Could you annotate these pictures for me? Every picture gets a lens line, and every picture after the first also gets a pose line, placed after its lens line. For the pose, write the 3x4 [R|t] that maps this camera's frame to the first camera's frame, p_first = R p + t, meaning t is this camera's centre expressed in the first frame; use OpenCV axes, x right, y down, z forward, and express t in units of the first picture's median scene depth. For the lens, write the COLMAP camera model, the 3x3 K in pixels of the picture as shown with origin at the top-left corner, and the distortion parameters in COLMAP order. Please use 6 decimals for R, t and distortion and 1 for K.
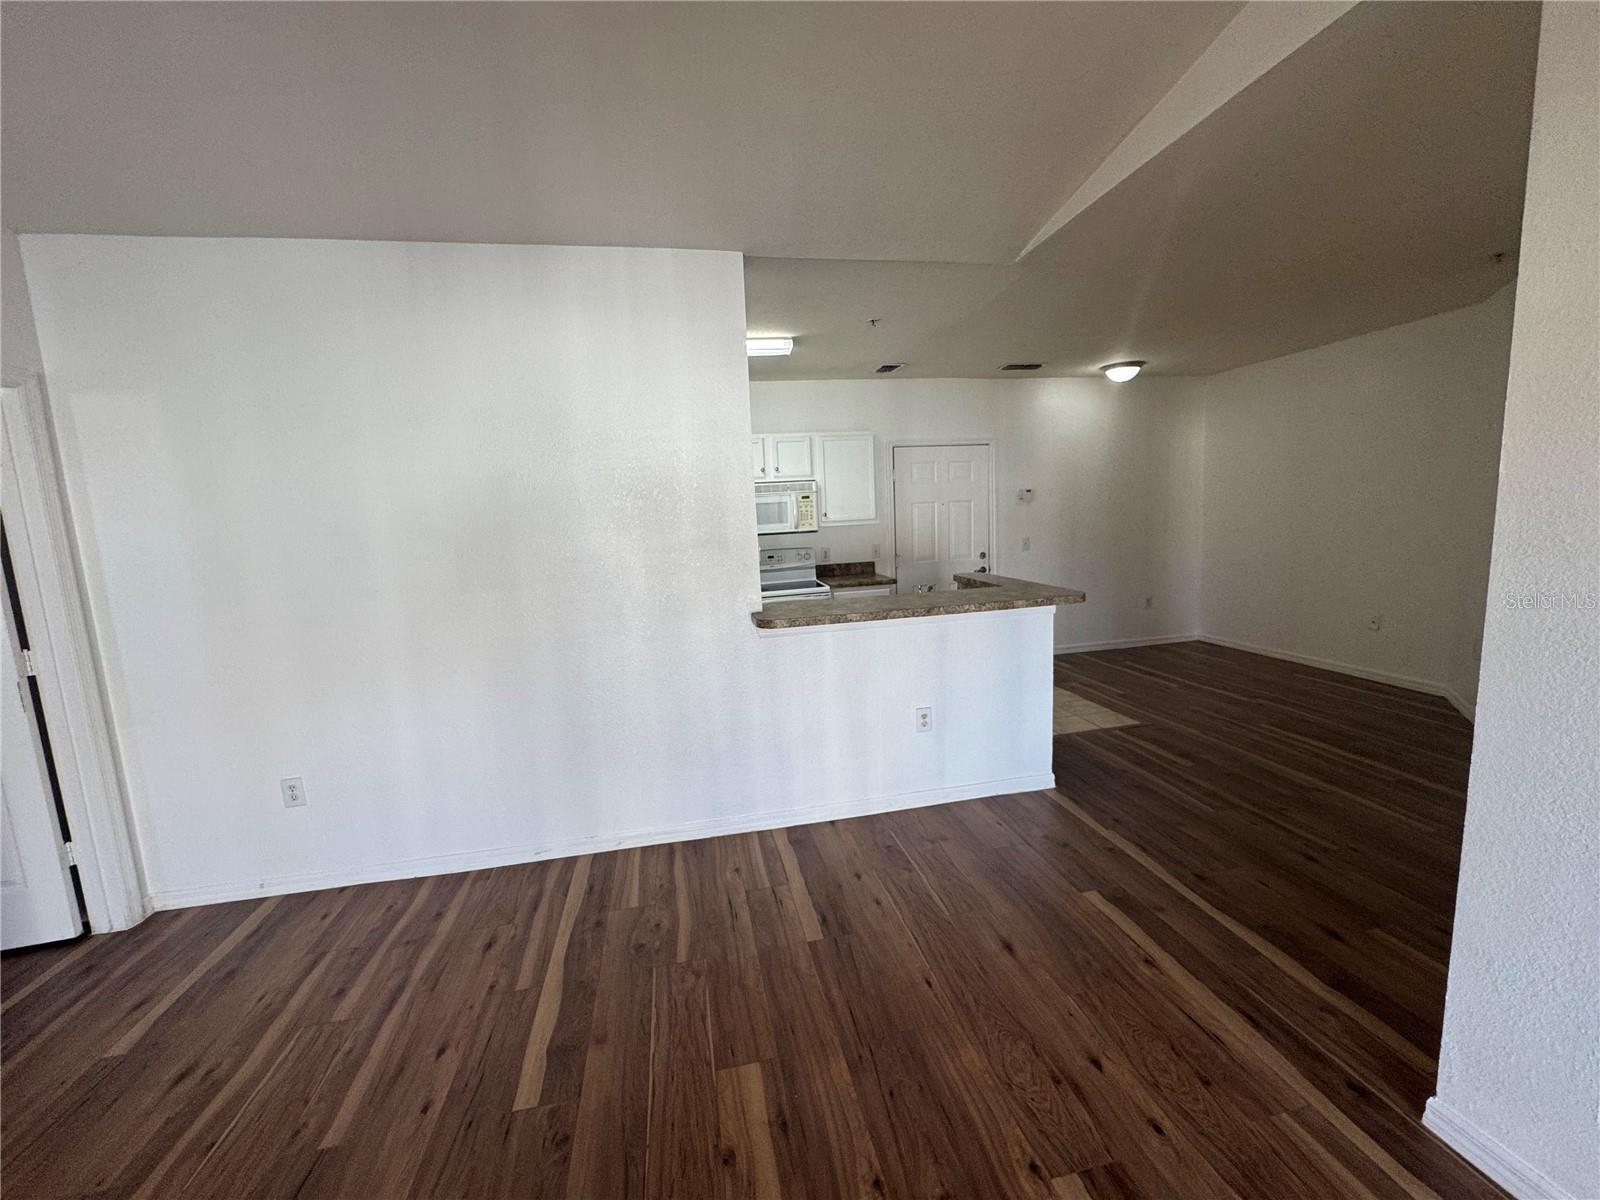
lens RADIAL K [[641.4, 0, 798.8], [0, 641.4, 599.0], [0, 0, 1]] dist [-0.001445, -0.000155]
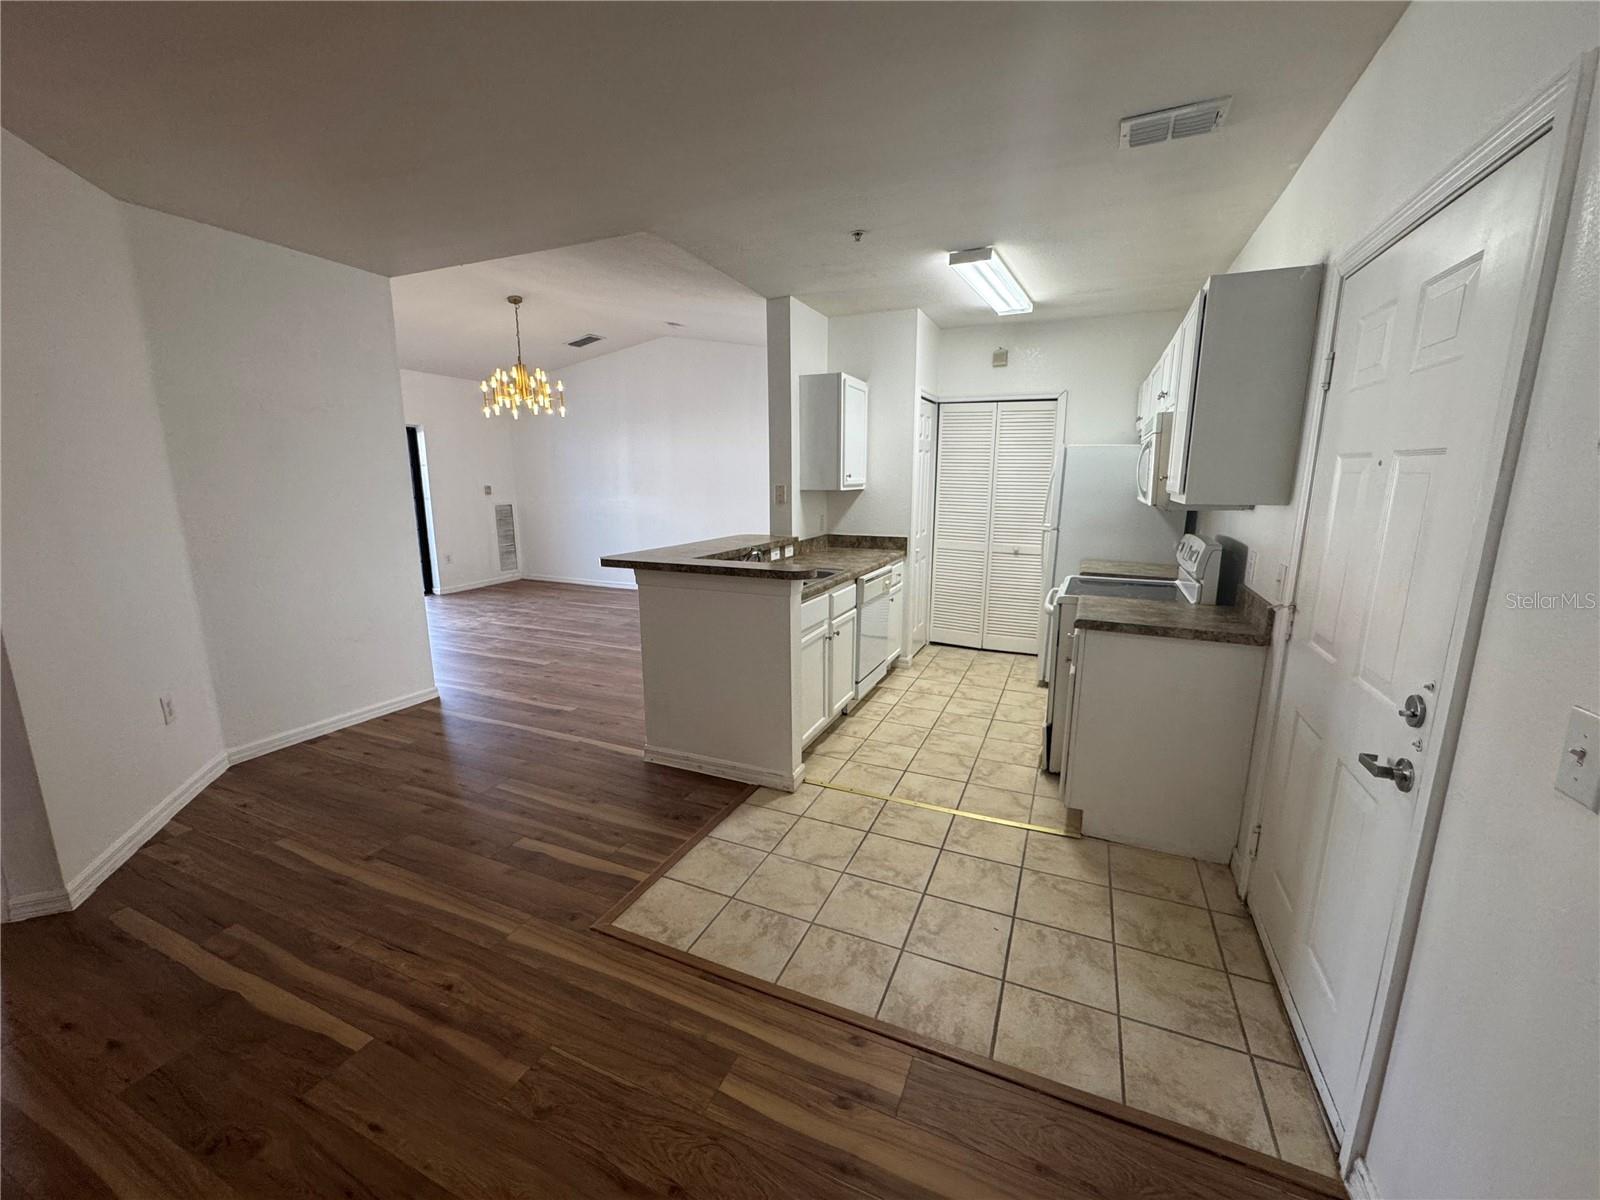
lens RADIAL K [[641.4, 0, 798.8], [0, 641.4, 599.0], [0, 0, 1]] dist [-0.001445, -0.000155]
pose [[-0.571716, 0.202511, -0.795066, 1.216817], [-0.087799, 0.948393, 0.304699, -0.327487], [0.815740, 0.244007, -0.524431, 2.006691]]
